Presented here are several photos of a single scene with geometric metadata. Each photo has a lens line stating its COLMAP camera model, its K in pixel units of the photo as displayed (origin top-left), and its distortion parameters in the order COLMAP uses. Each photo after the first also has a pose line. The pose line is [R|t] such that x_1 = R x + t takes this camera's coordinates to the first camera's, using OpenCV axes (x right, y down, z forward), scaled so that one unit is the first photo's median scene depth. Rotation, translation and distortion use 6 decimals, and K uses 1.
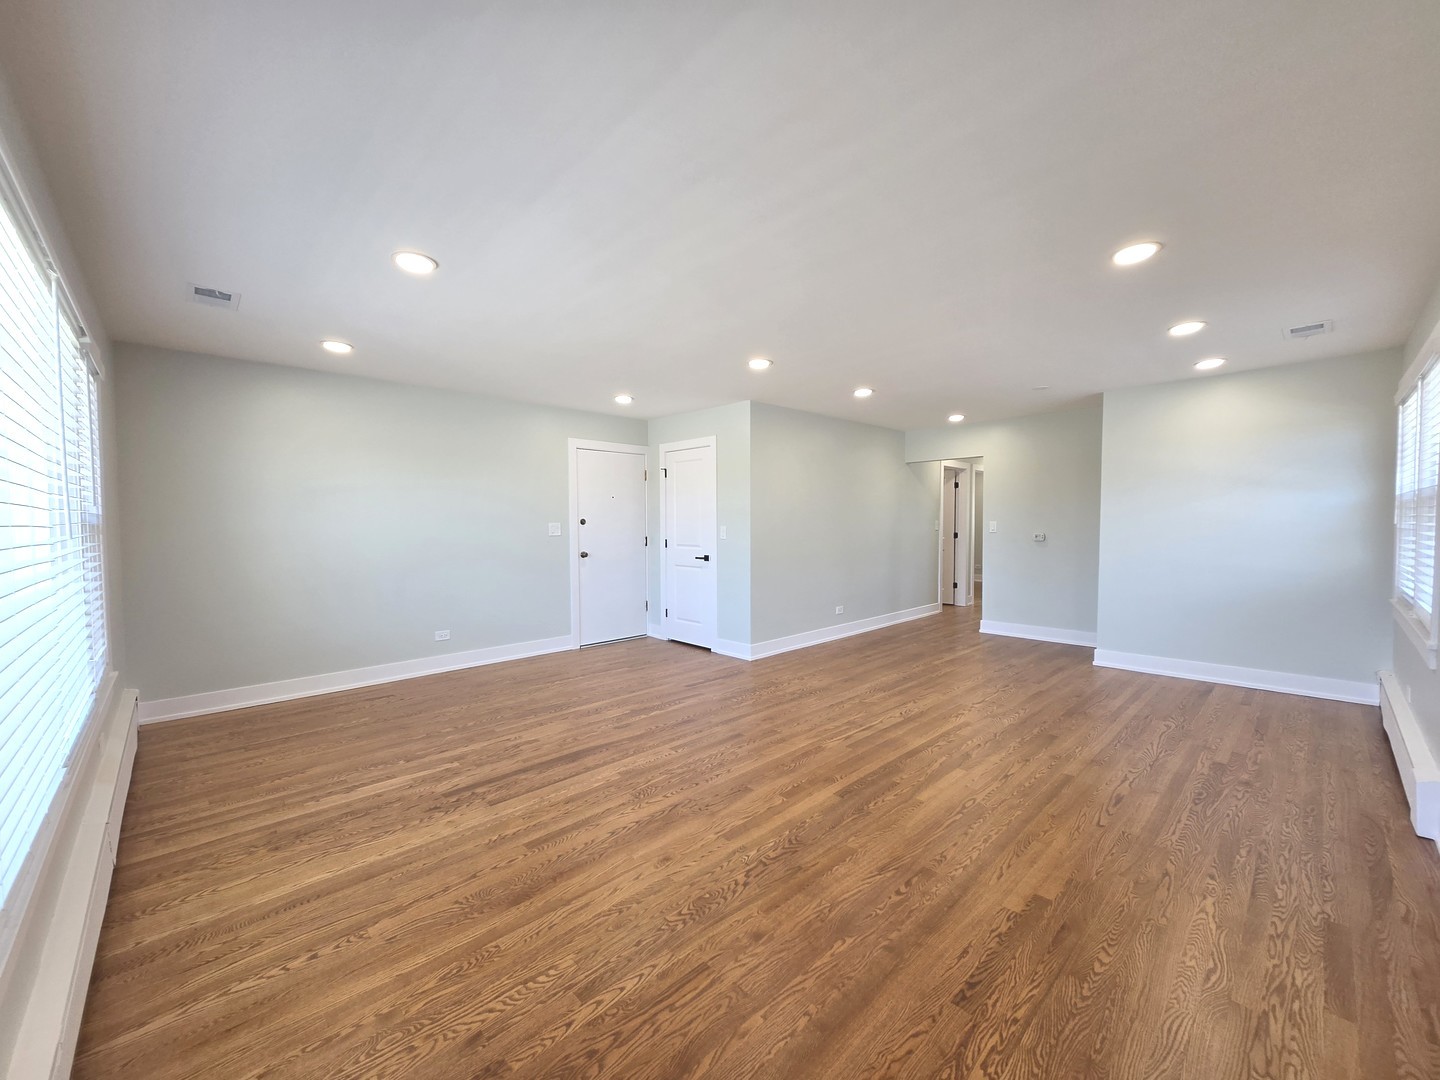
lens RADIAL K [[571.8, 0, 712.9], [0, 571.8, 543.6], [0, 0, 1]] dist [0.002419, 0.000250]
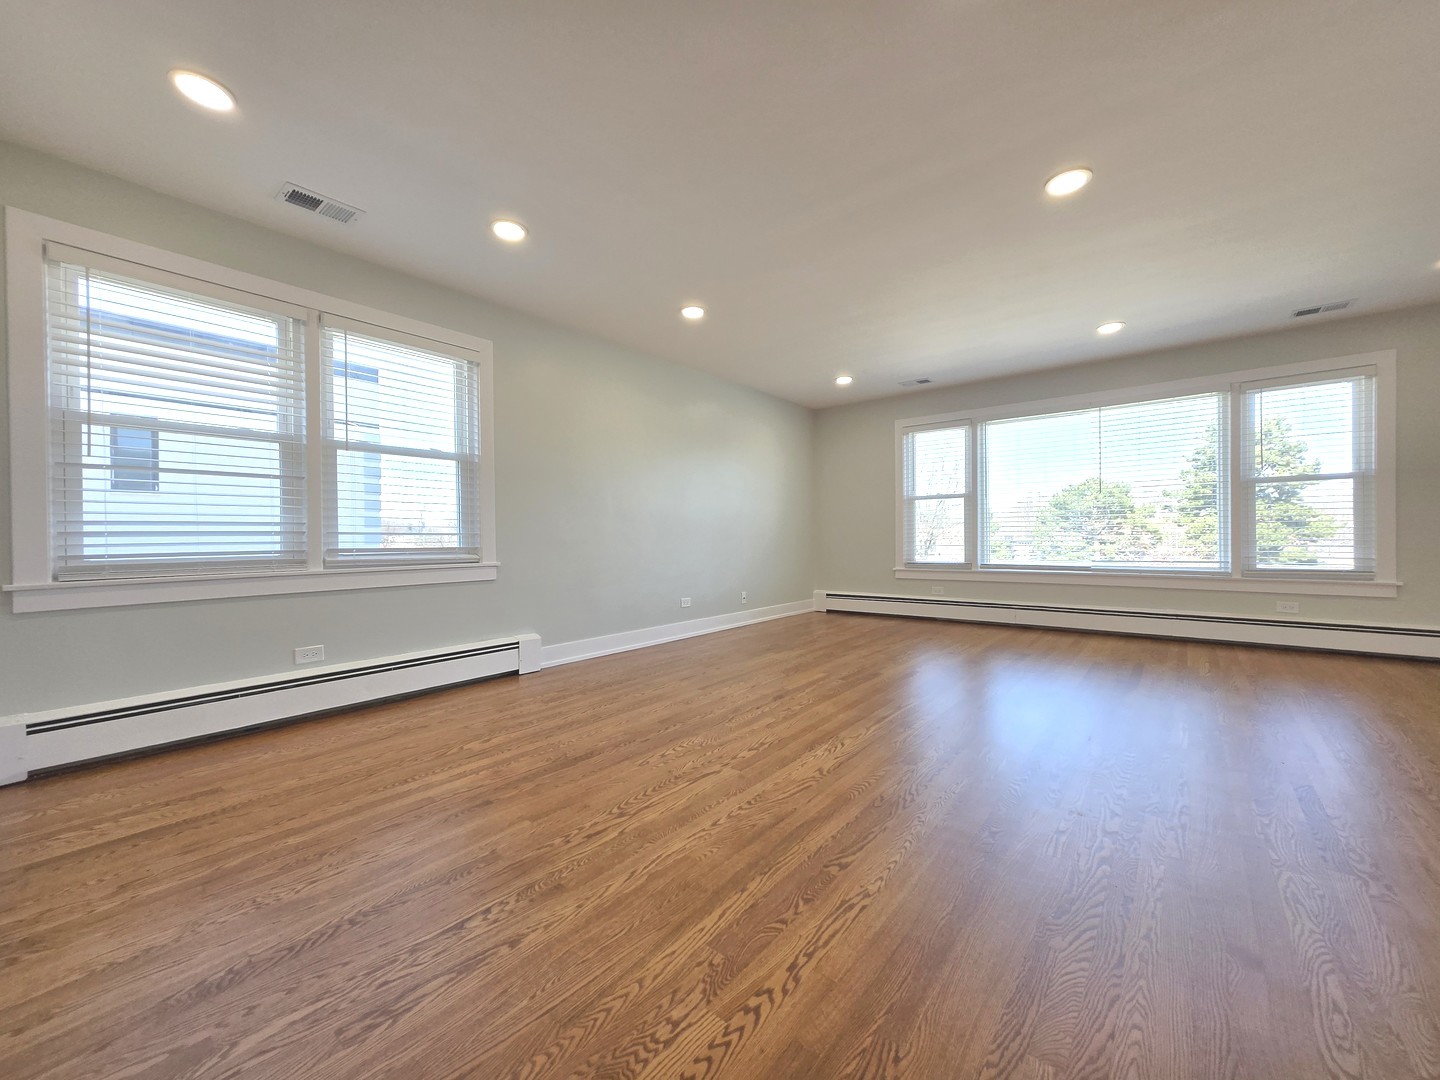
lens RADIAL K [[571.8, 0, 721.5], [0, 571.8, 535.2], [0, 0, 1]] dist [0.002419, 0.000250]
pose [[-0.990462, 0.013844, -0.137090, 0.755095], [0.008323, 0.999134, 0.040764, 0.042030], [0.137536, 0.039234, -0.989719, 2.213413]]
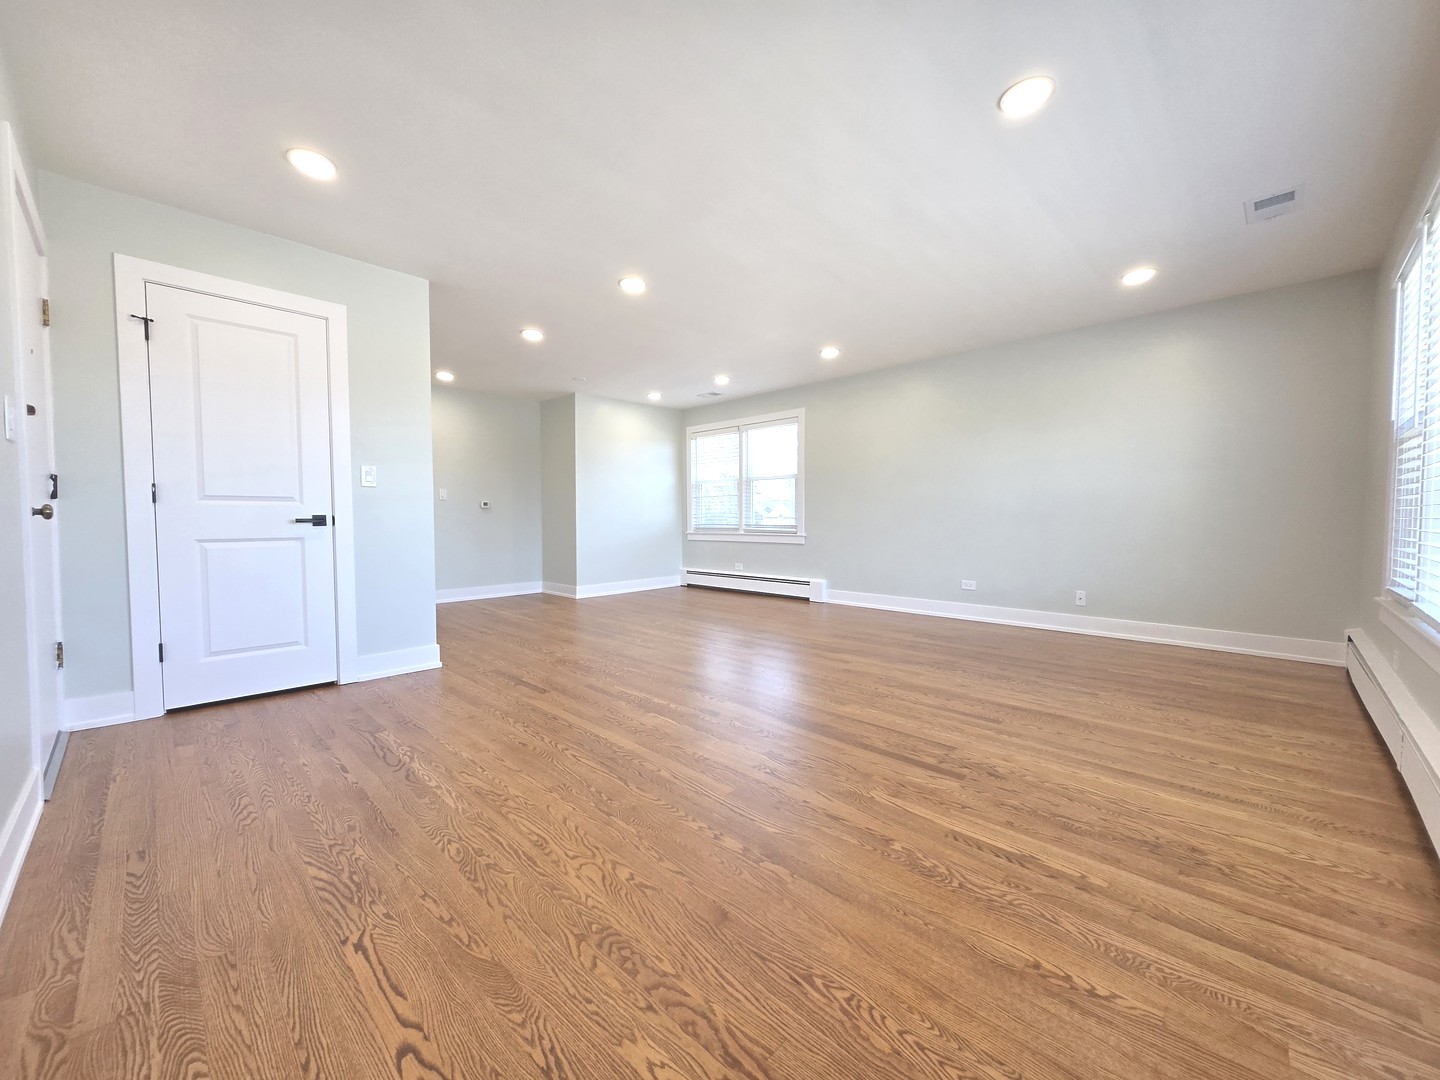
lens RADIAL K [[571.8, 0, 716.3], [0, 571.8, 540.3], [0, 0, 1]] dist [0.002419, 0.000250]
pose [[-0.040077, -0.031222, 0.998709, -1.161561], [0.043889, 0.998492, 0.032976, 0.086721], [-0.998232, 0.045154, -0.038646, 1.297184]]
